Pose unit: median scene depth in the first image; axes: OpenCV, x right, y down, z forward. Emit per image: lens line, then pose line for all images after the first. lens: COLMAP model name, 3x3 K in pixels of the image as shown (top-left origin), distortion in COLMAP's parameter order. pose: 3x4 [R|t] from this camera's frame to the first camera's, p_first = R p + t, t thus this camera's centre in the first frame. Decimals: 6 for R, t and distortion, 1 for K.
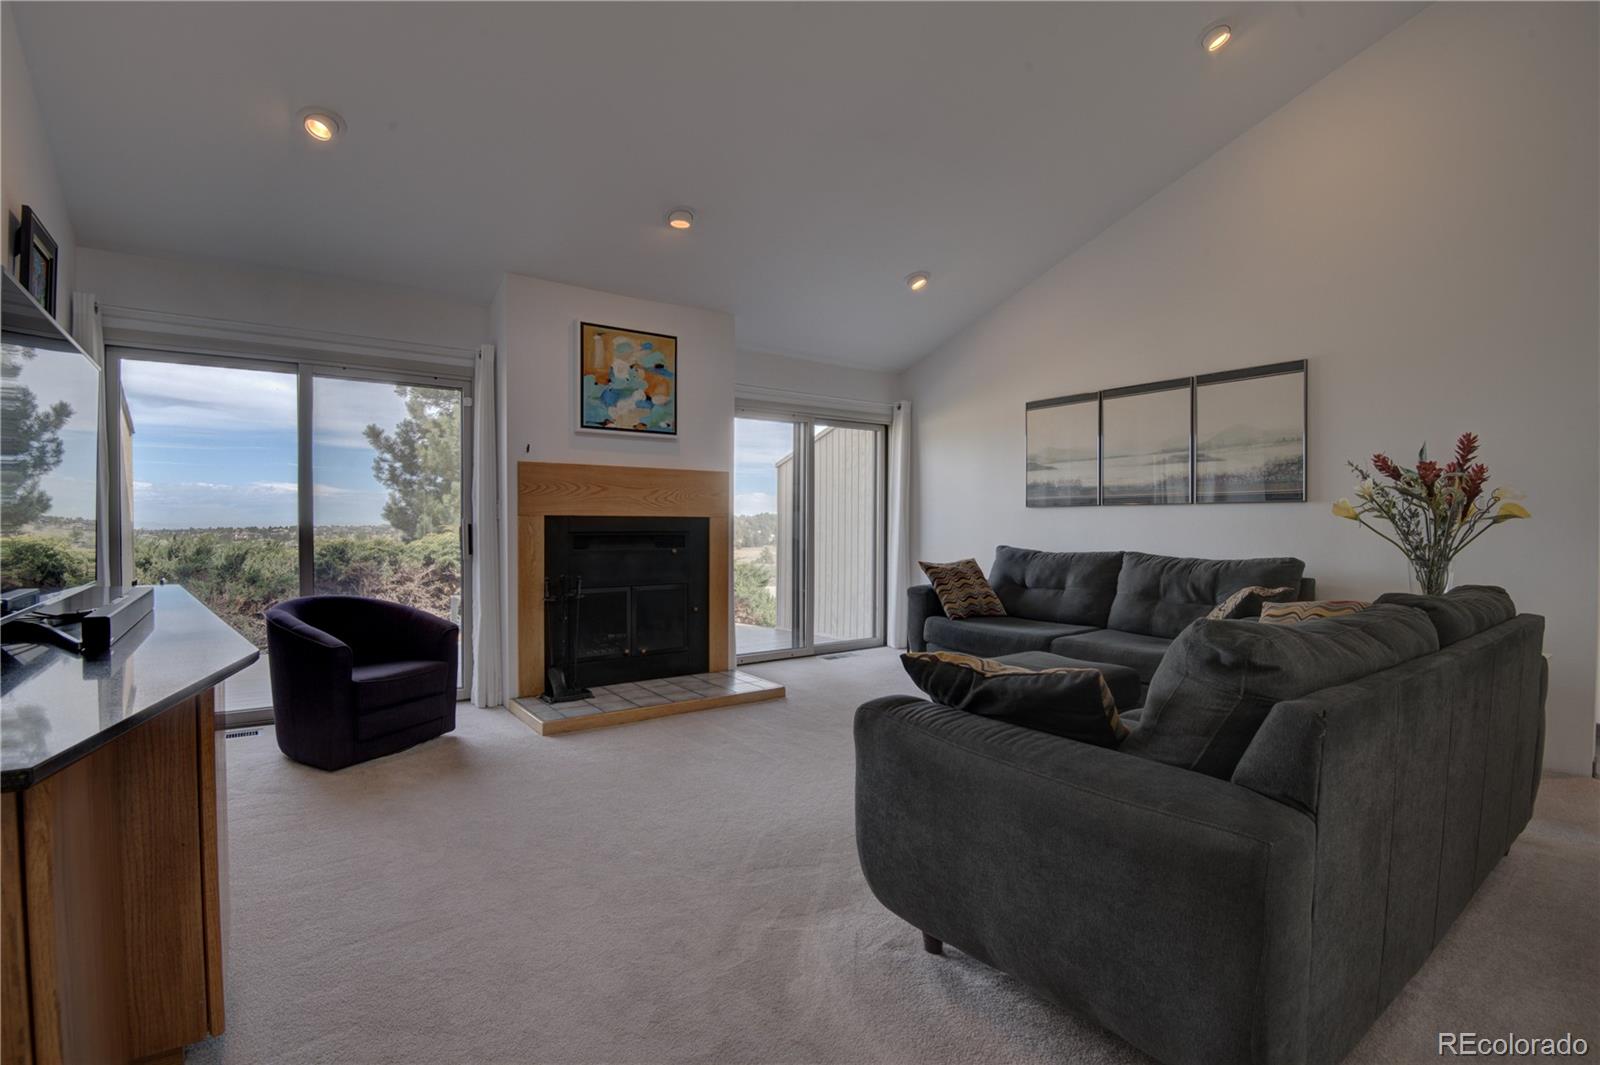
lens RADIAL K [[745.6, 0, 774.1], [0, 745.6, 533.4], [0, 0, 1]] dist [0.002233, 0.000080]
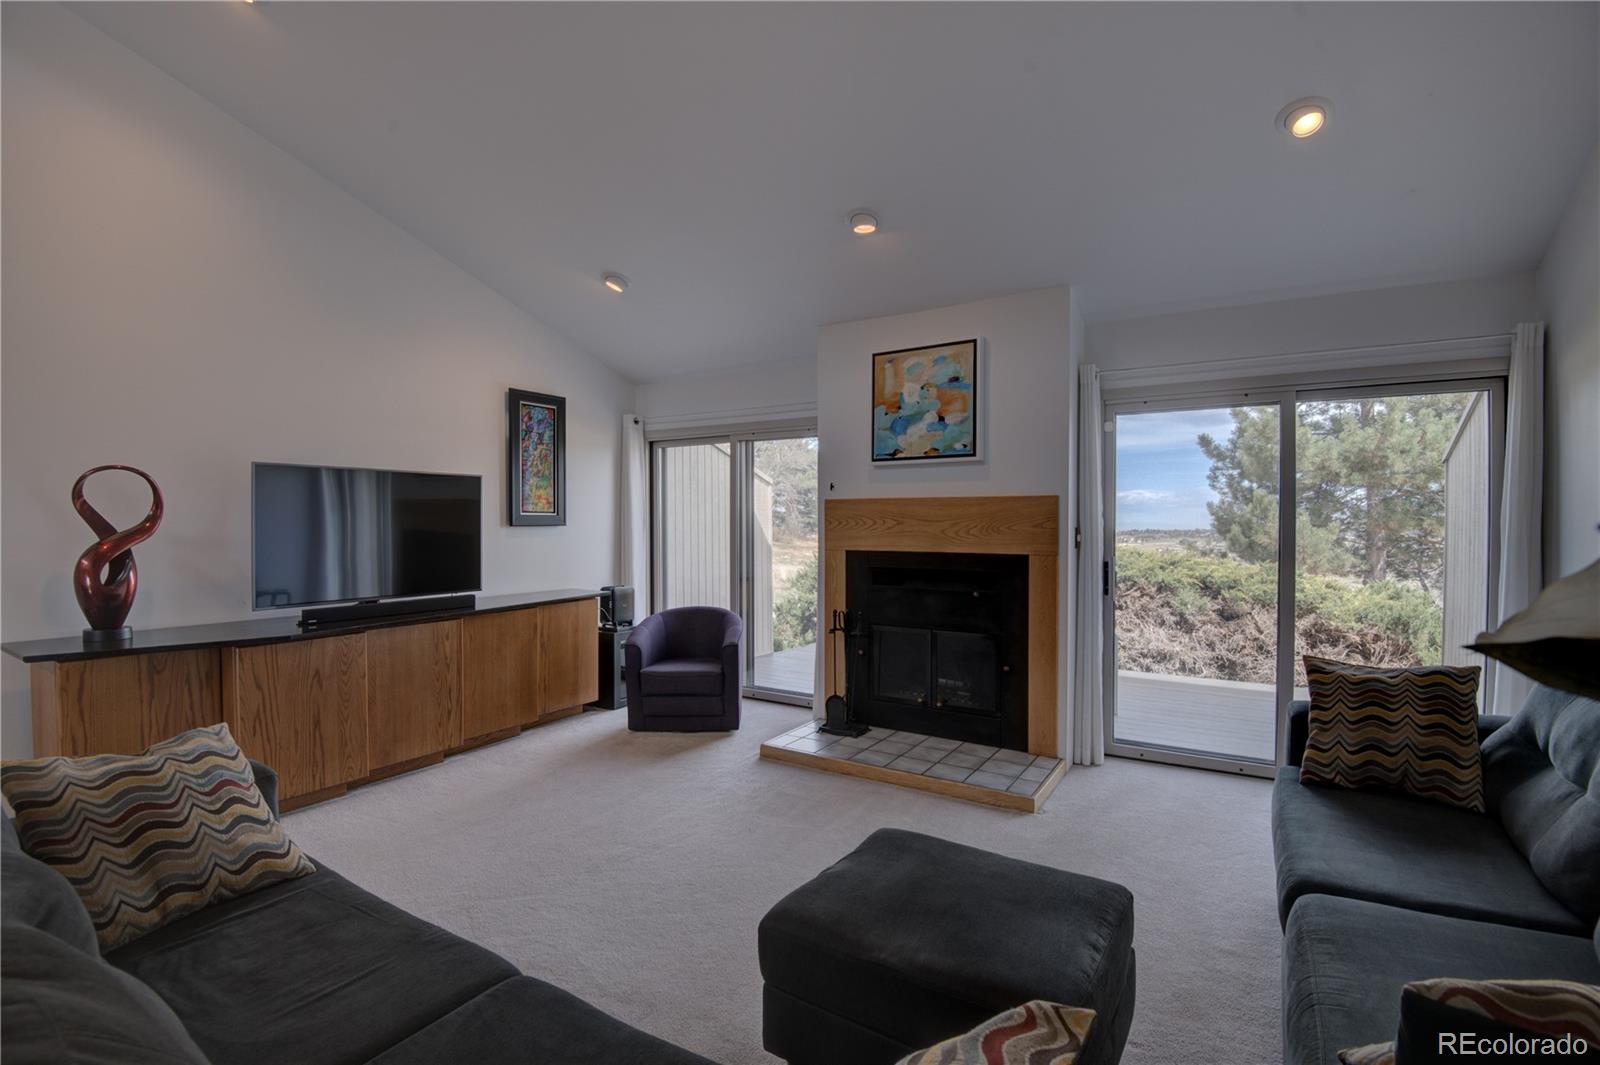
lens RADIAL K [[723.4, 0, 813.0], [0, 723.4, 532.0], [0, 0, 1]] dist [-0.013112, -0.000502]
pose [[0.401918, 0.008975, -0.915632, 0.553639], [-0.012018, 0.999918, 0.004525, -0.049431], [0.915597, 0.009185, 0.401993, 0.519371]]
